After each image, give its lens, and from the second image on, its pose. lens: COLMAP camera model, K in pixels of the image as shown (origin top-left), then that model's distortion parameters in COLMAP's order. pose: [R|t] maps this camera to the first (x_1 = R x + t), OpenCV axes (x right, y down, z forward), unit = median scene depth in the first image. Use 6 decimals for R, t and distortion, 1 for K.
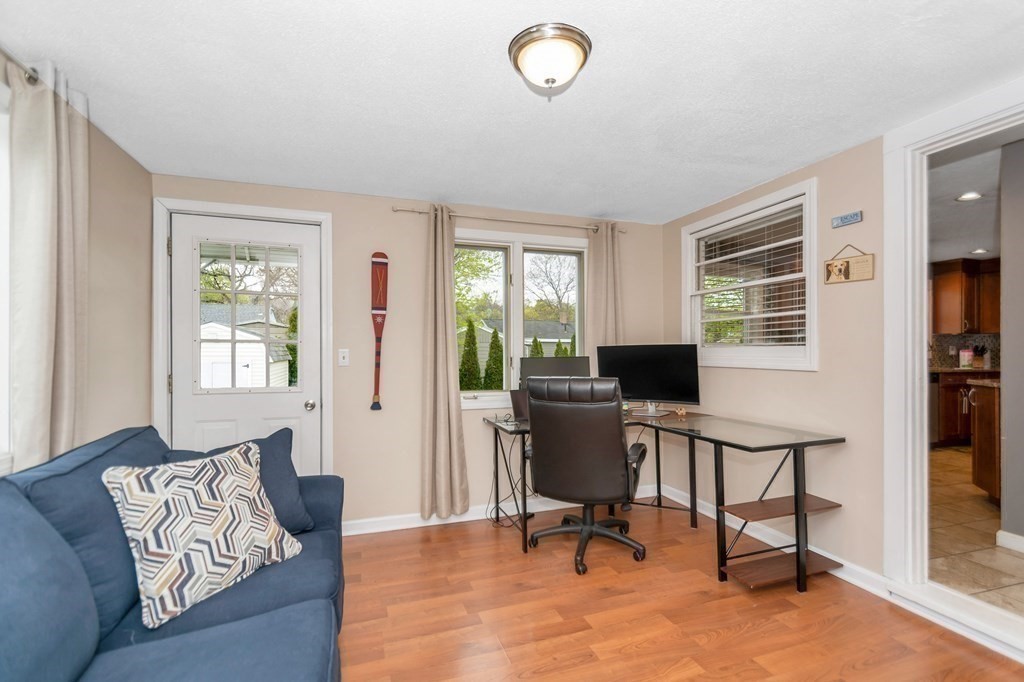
lens RADIAL K [[473.0, 0, 517.1], [0, 473.0, 348.8], [0, 0, 1]] dist [0.006446, -0.005607]
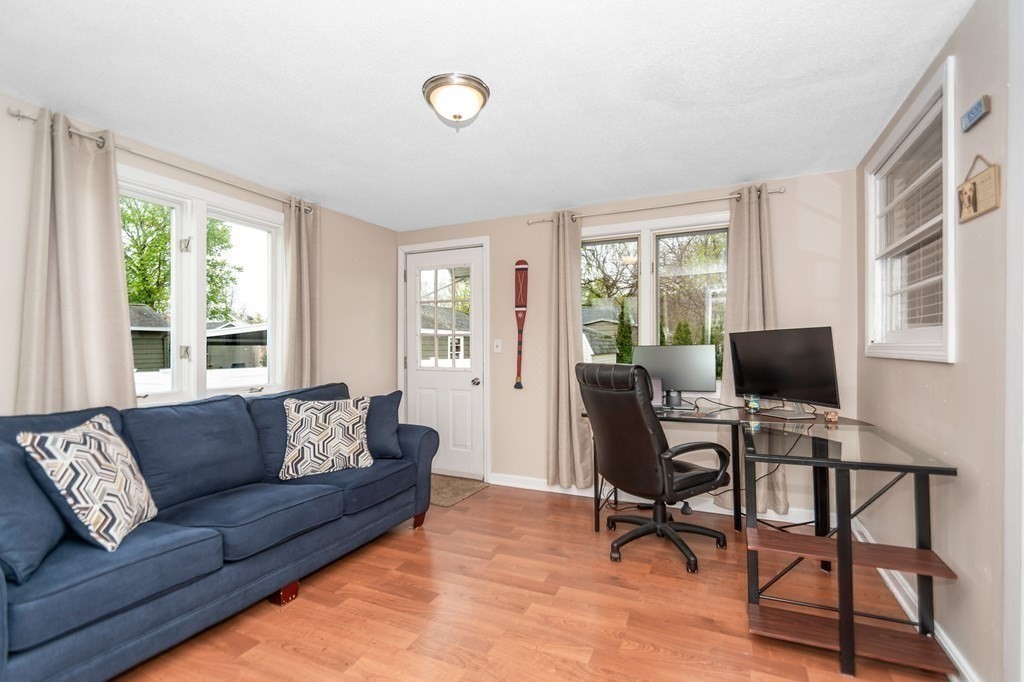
lens RADIAL K [[473.0, 0, 519.0], [0, 473.0, 343.5], [0, 0, 1]] dist [0.006446, -0.005607]
pose [[0.715235, -0.008648, -0.698830, 0.698823], [0.007434, 0.999961, -0.004767, 0.021569], [0.698844, -0.001786, 0.715271, 0.149019]]
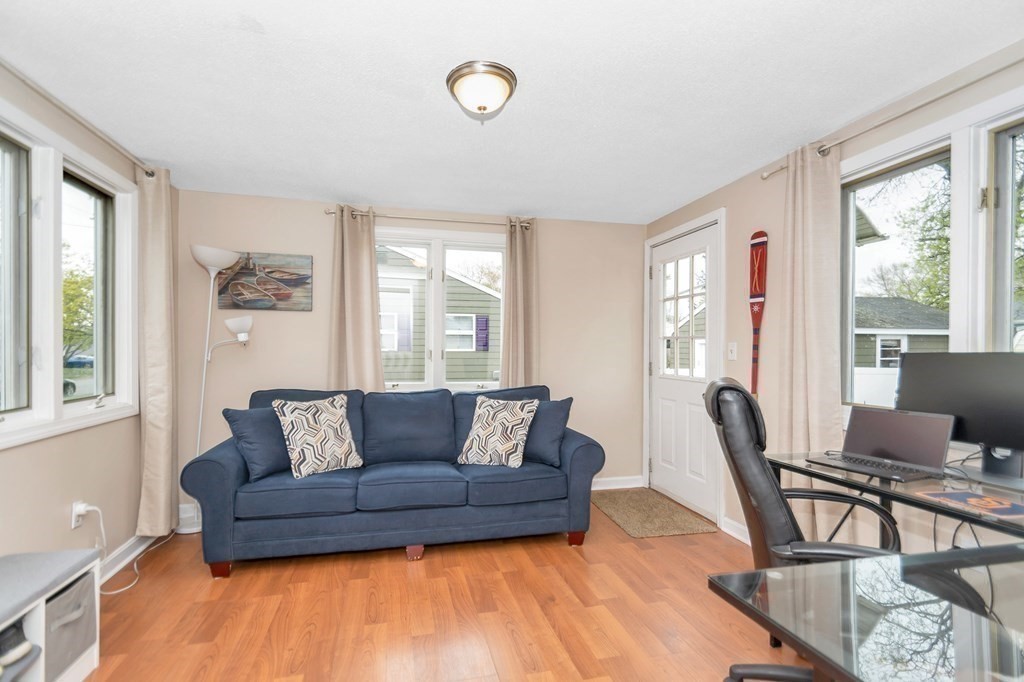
lens RADIAL K [[473.0, 0, 485.8], [0, 473.0, 351.0], [0, 0, 1]] dist [0.006446, -0.005607]
pose [[-0.144482, 0.000192, -0.989507, 0.811179], [0.002646, 0.999996, -0.000193, 0.020031], [0.989504, -0.002646, -0.144482, 0.781913]]
